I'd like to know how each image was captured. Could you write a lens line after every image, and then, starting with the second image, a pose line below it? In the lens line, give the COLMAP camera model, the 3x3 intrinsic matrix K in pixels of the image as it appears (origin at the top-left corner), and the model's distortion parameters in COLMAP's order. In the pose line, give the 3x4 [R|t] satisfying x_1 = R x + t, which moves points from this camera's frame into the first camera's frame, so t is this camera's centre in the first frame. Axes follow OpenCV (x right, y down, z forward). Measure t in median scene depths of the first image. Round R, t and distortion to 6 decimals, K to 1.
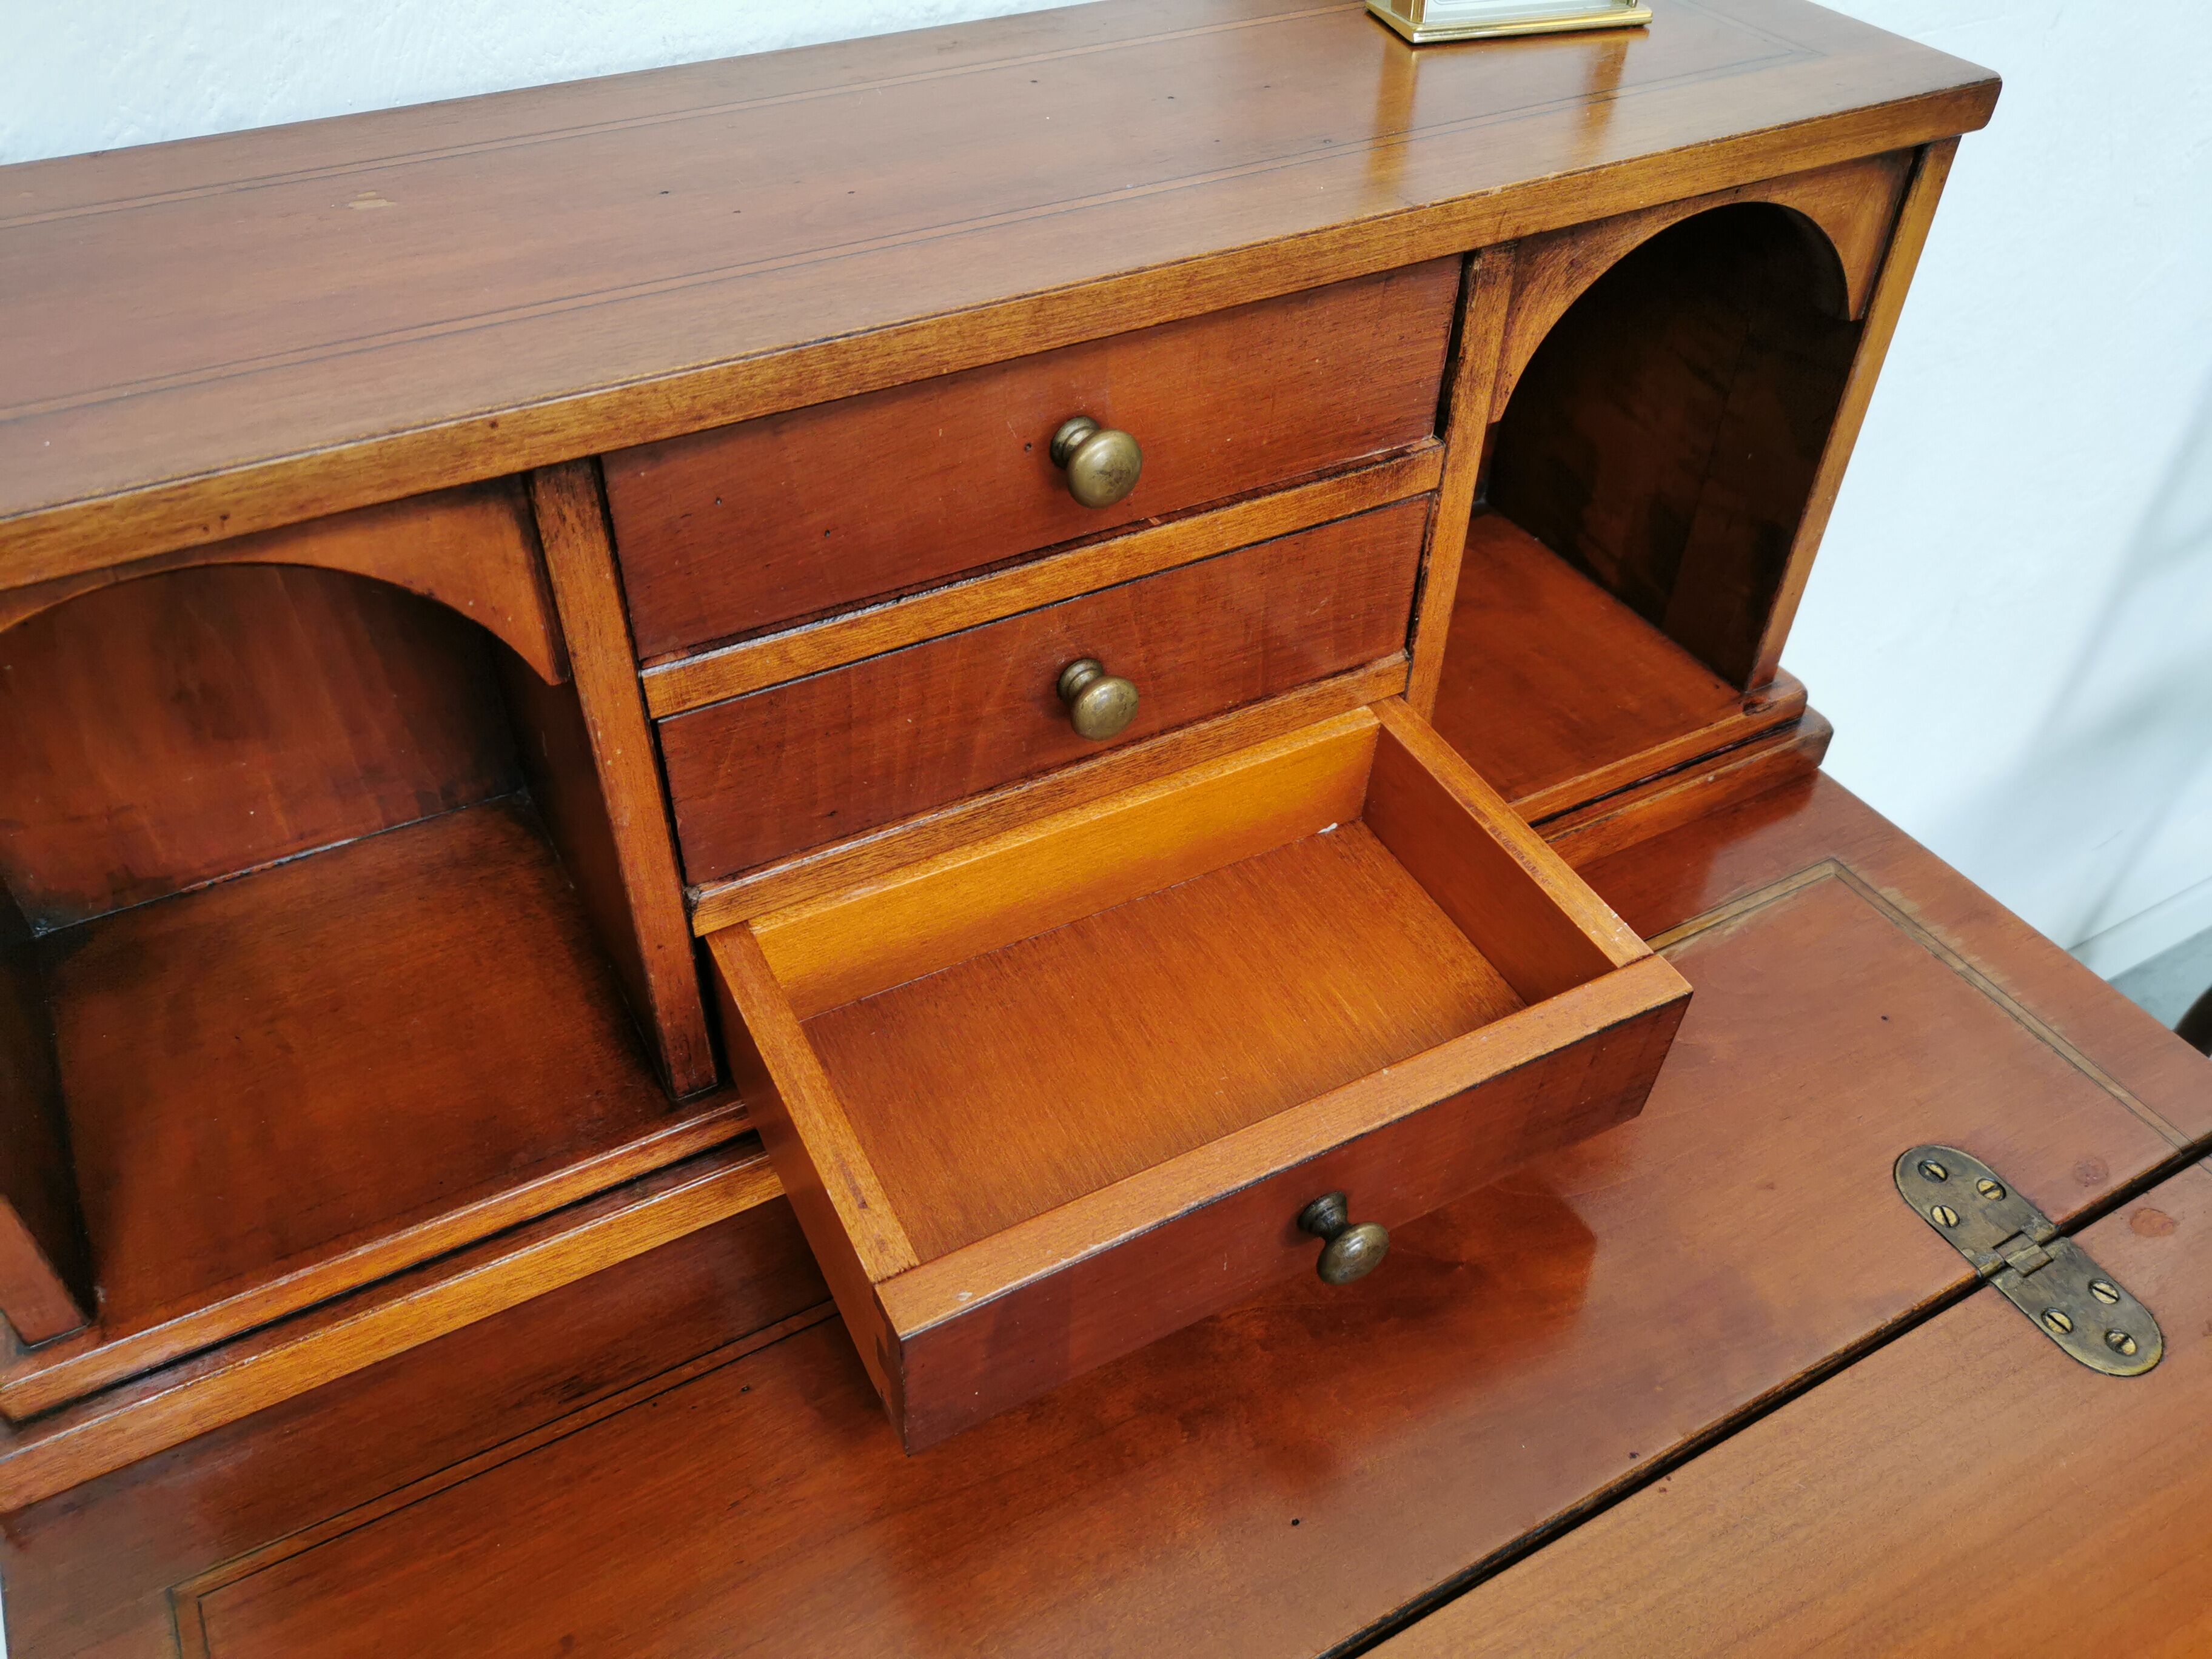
lens RADIAL K [[1721.4, 0, 1110.1], [0, 1721.4, 830.1], [0, 0, 1]] dist [0.049185, -0.060476]
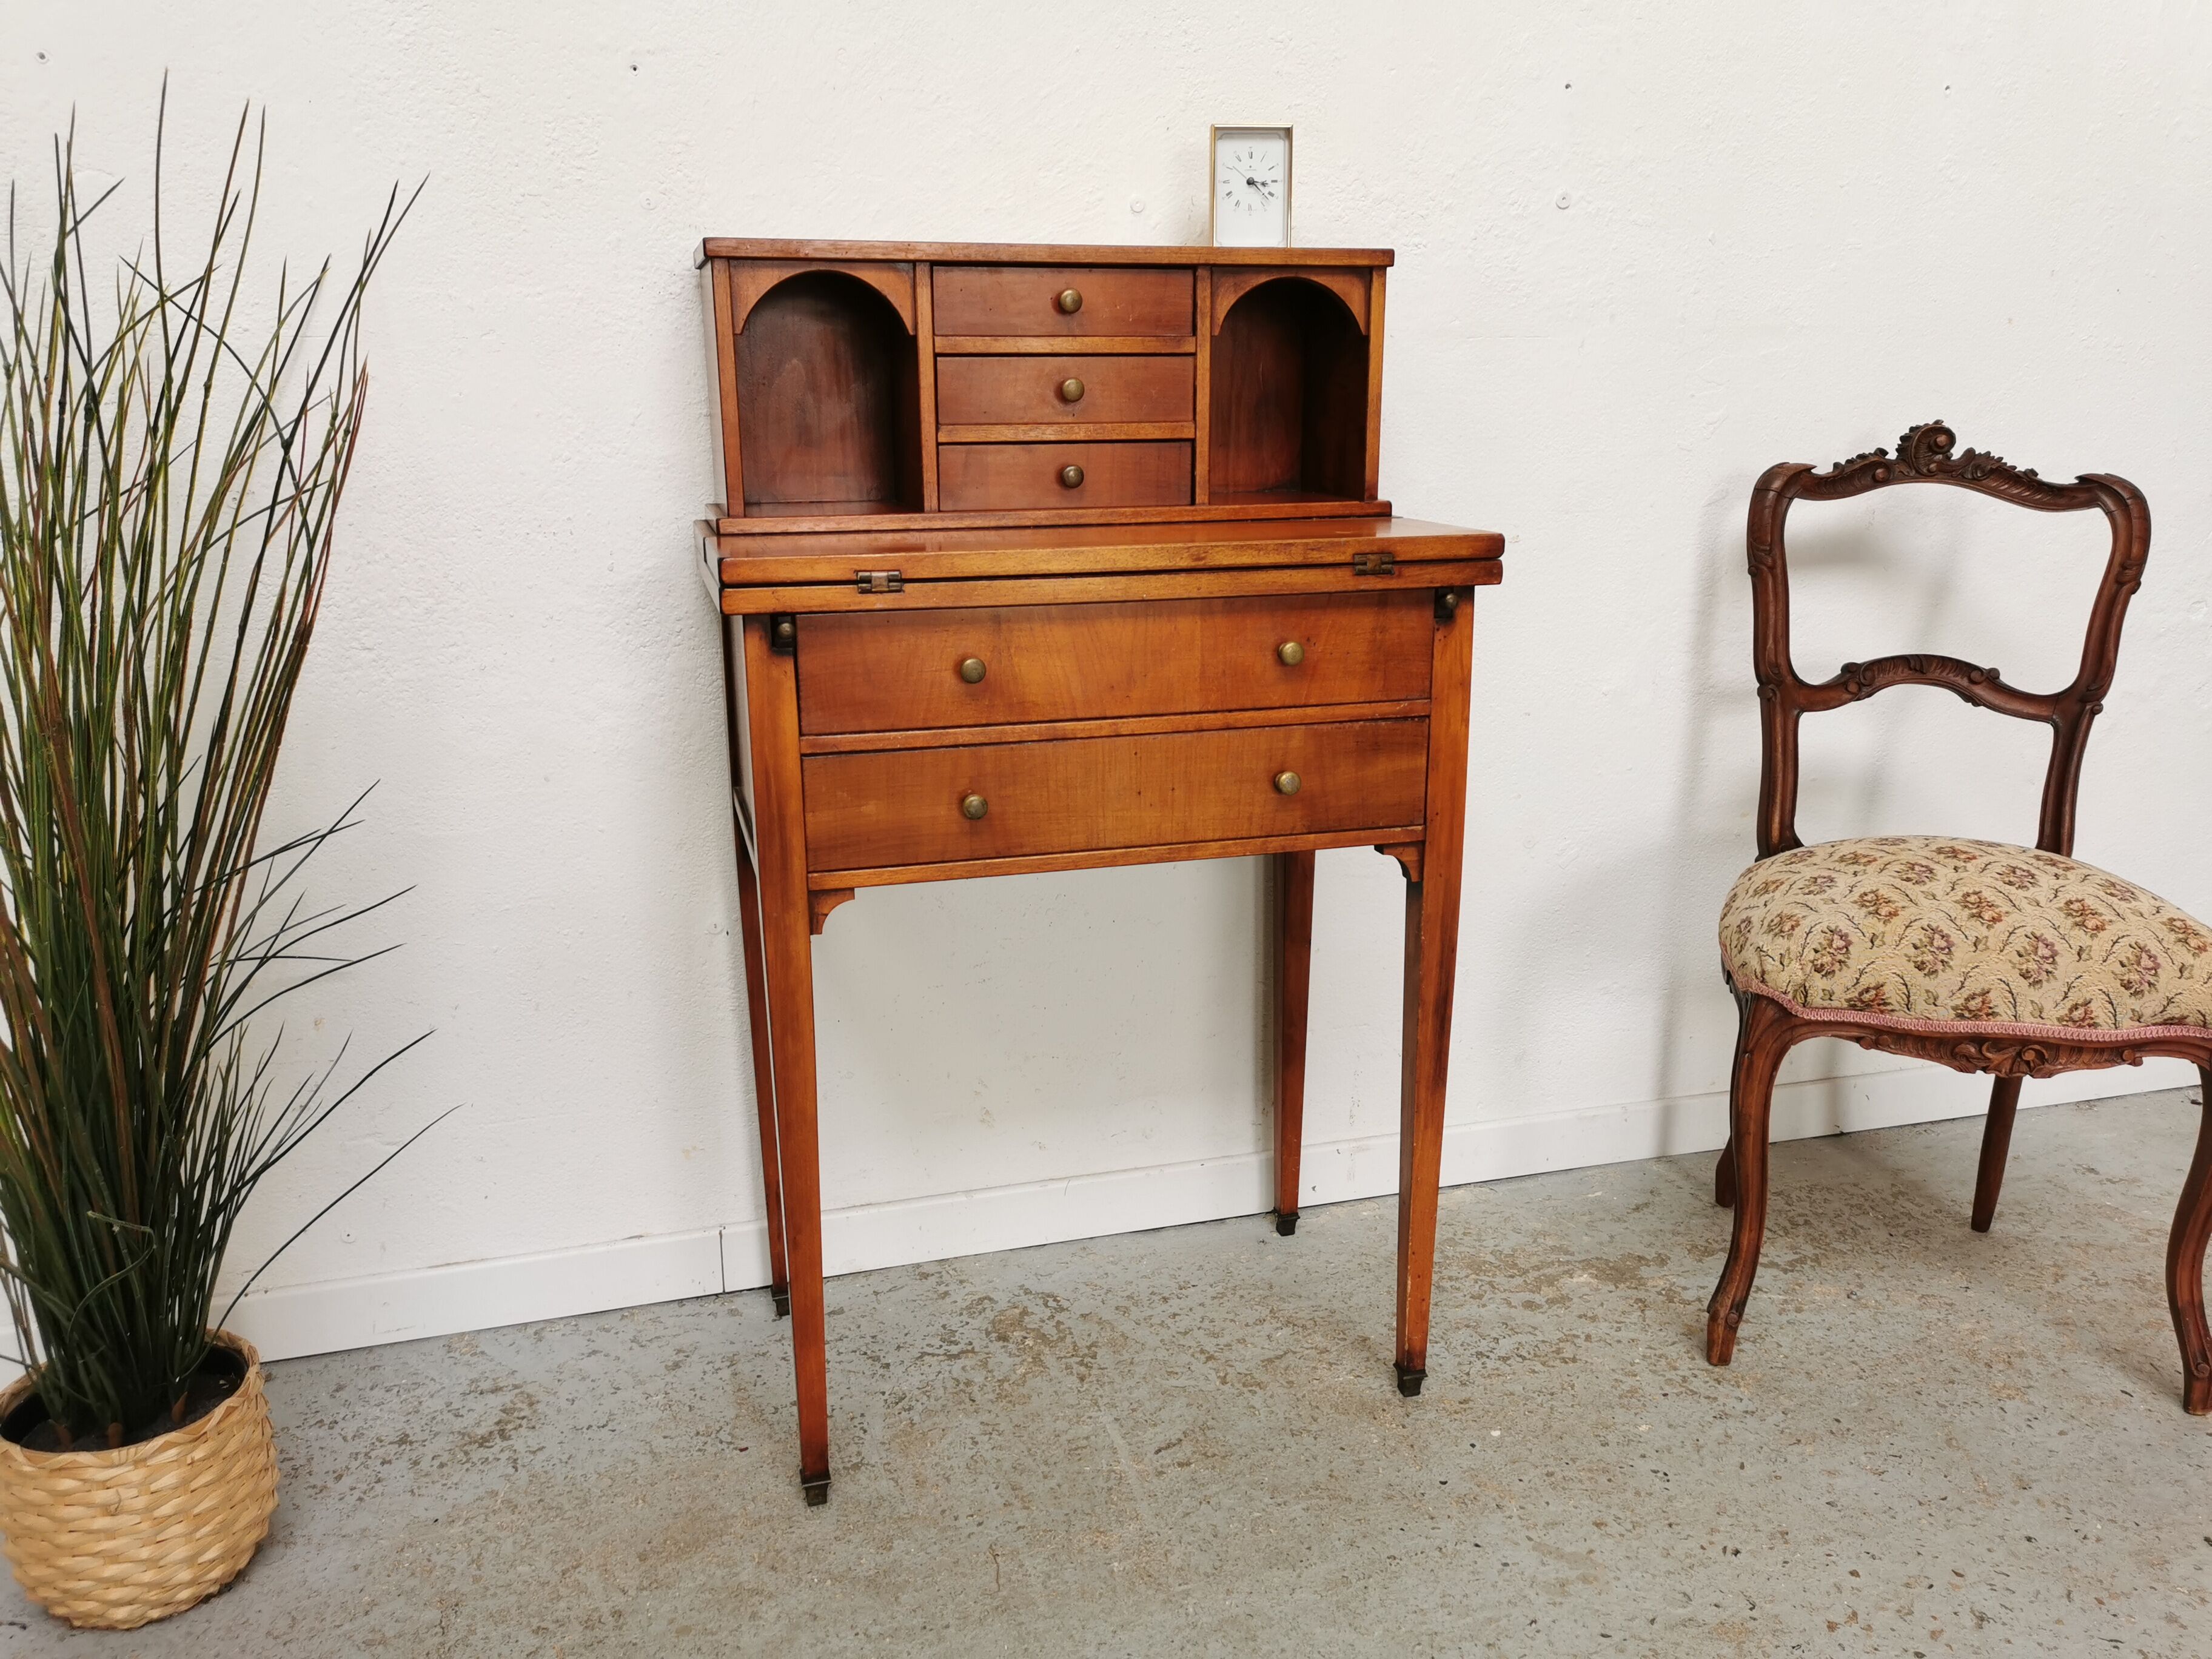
lens RADIAL K [[1696.4, 0, 1111.4], [0, 1696.4, 830.4], [0, 0, 1]] dist [0.059975, -0.052554]
pose [[0.973259, 0.036216, -0.226838, 0.804538], [-0.134788, 0.889661, -0.436275, 2.004891], [0.186009, 0.455183, 0.870752, -1.350435]]
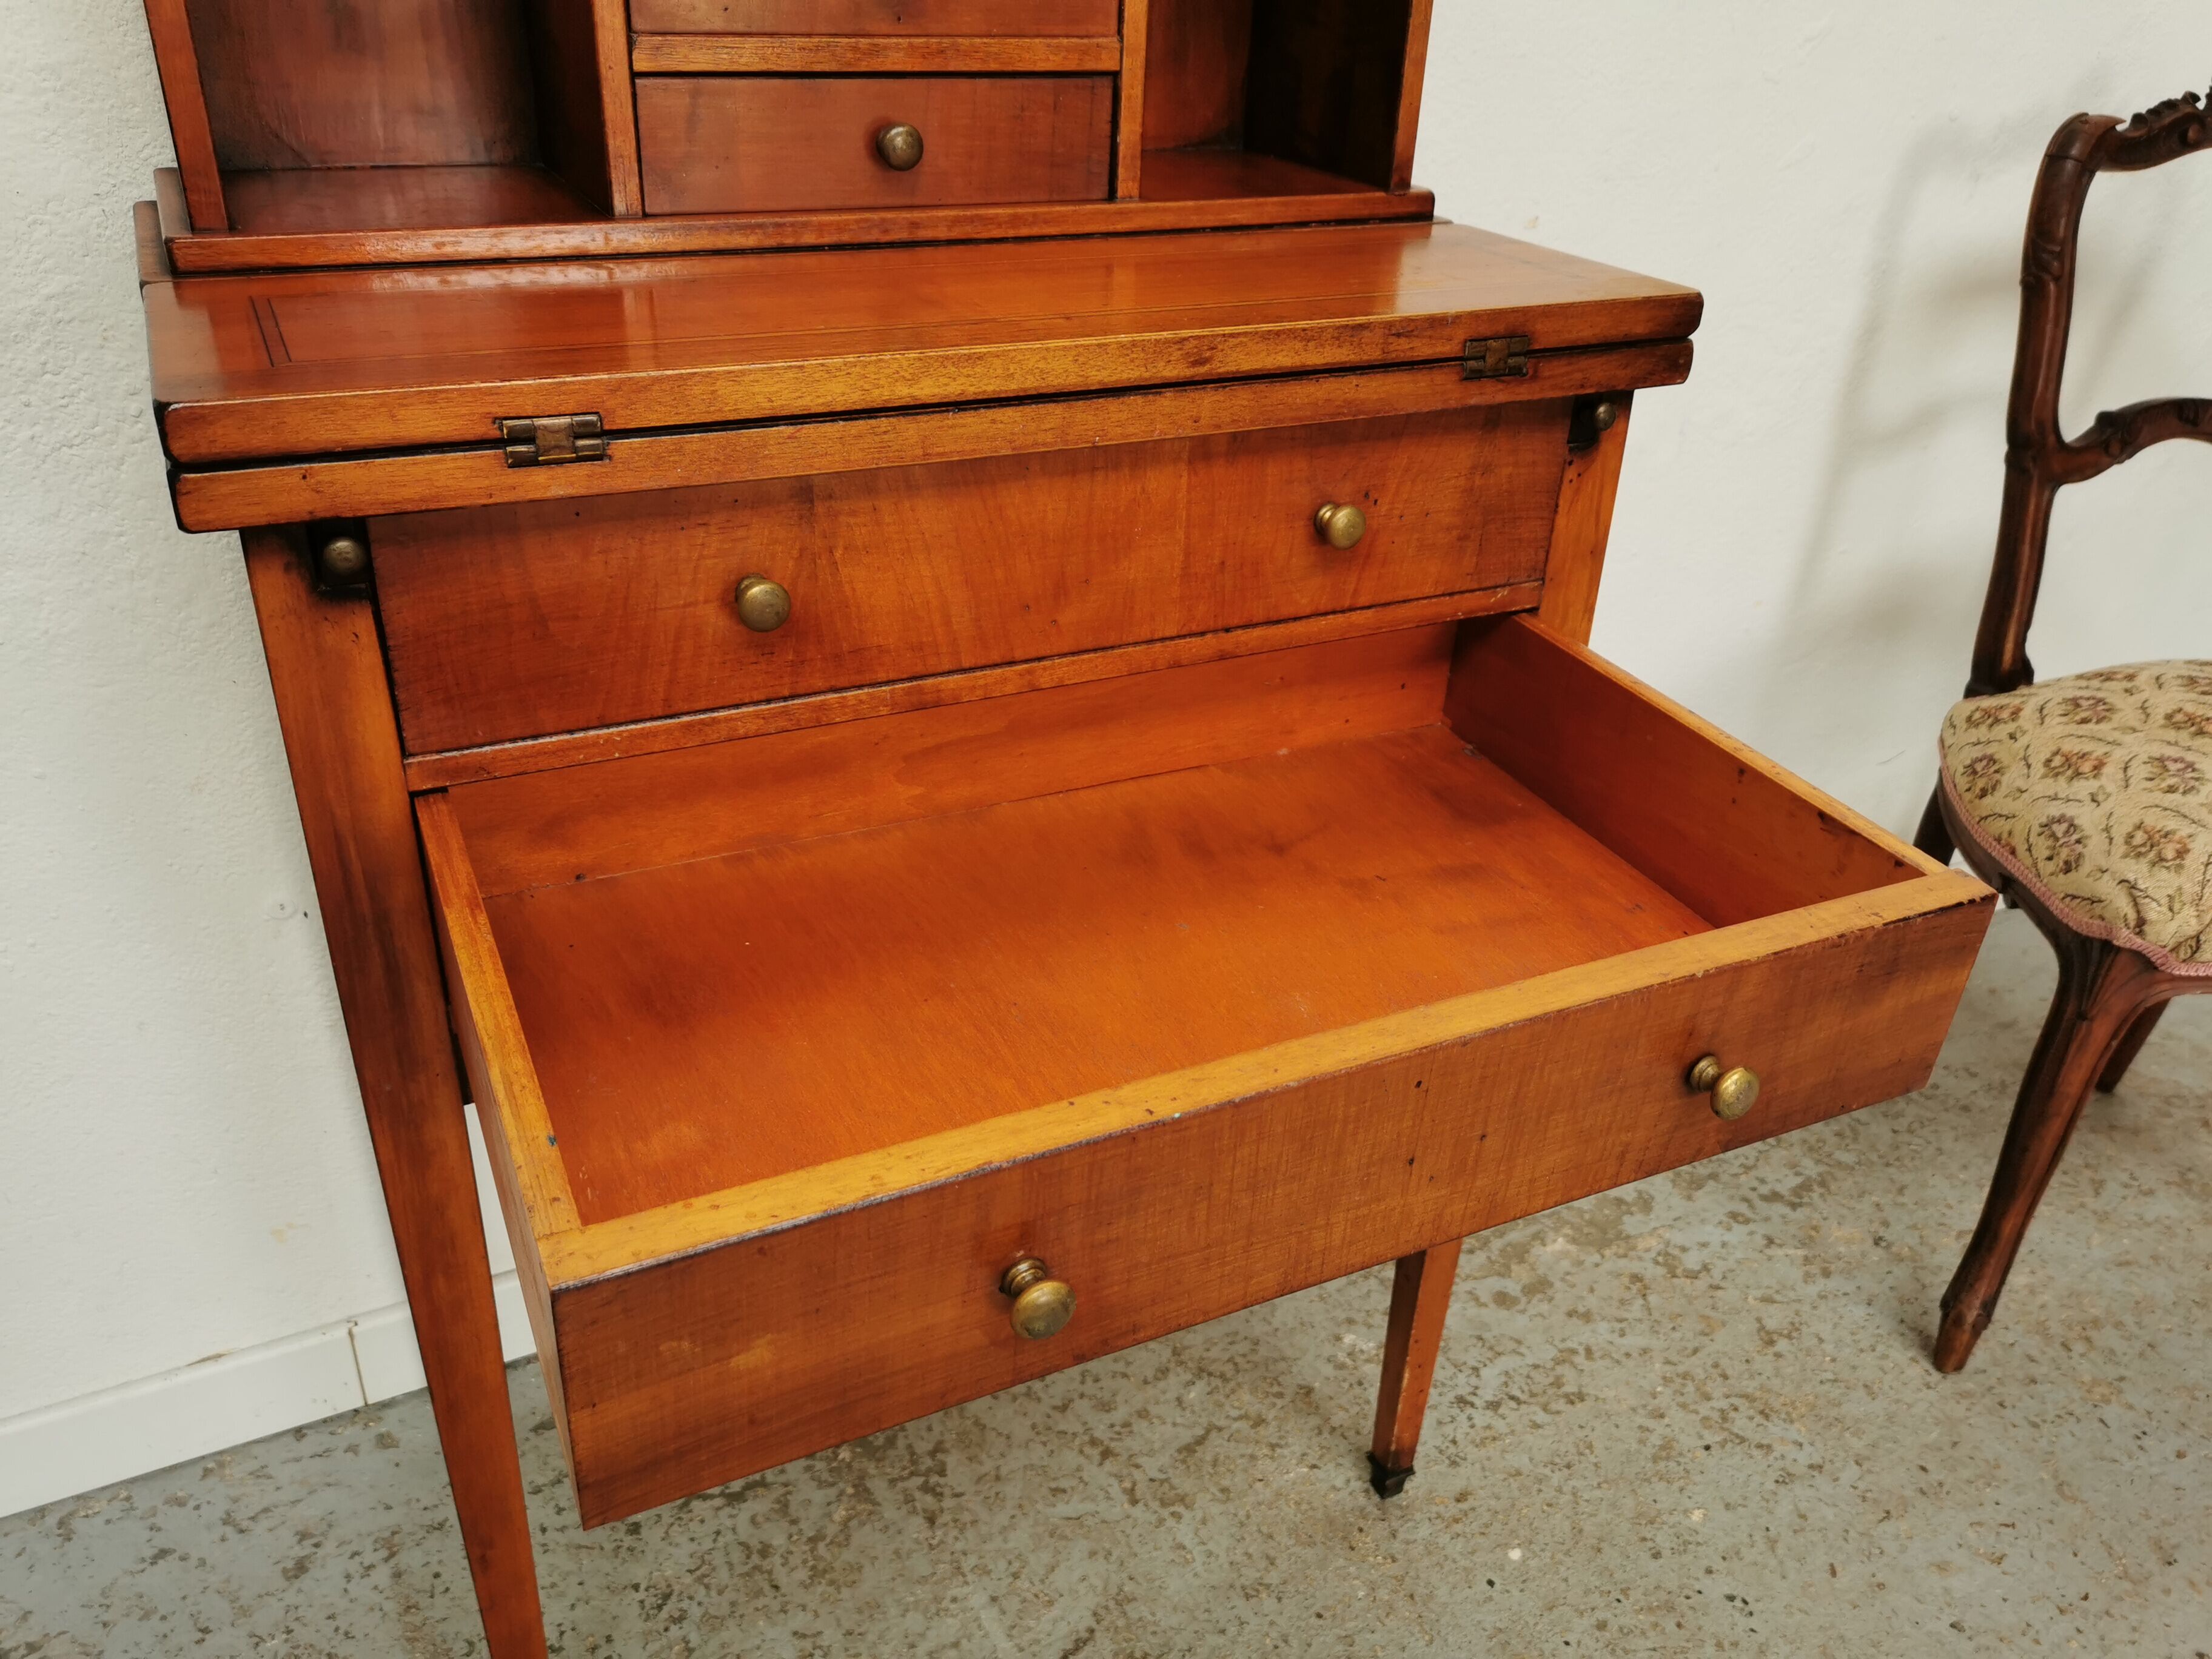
lens RADIAL K [[1713.6, 0, 1110.6], [0, 1713.6, 830.3], [0, 0, 1]] dist [0.054036, -0.058794]
pose [[0.998882, 0.040323, -0.024686, 0.263178], [-0.044798, 0.974124, -0.221529, 1.057591], [0.015115, 0.222387, 0.974841, -0.393636]]
